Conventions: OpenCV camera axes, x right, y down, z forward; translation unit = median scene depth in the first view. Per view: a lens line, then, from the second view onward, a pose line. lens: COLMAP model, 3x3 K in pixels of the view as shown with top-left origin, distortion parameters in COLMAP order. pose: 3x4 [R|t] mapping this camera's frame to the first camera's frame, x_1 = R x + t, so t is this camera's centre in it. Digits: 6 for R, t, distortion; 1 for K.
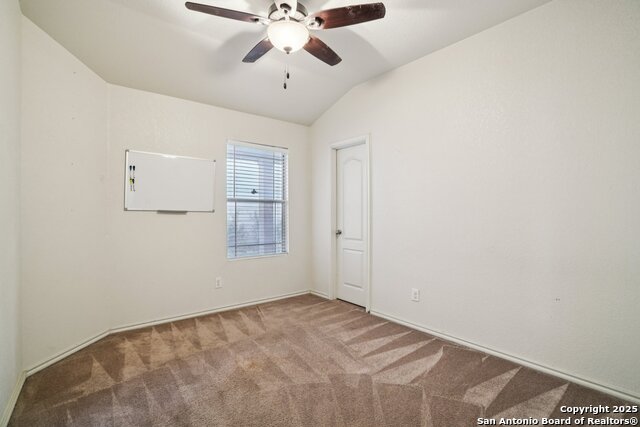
lens RADIAL K [[295.2, 0, 320.9], [0, 295.2, 216.1], [0, 0, 1]] dist [-0.053716, 0.017602]
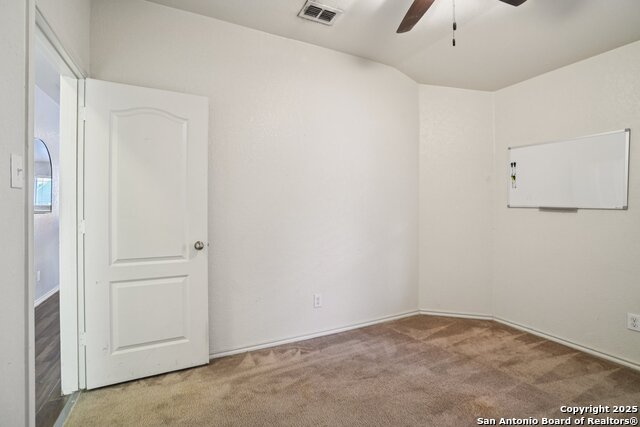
lens RADIAL K [[295.2, 0, 320.0], [0, 295.2, 209.2], [0, 0, 1]] dist [-0.053716, 0.017602]
pose [[-0.203114, 0.001823, -0.979153, 0.512796], [-0.021006, 0.999760, 0.006219, -0.006086], [0.978930, 0.021831, -0.203027, 0.616856]]
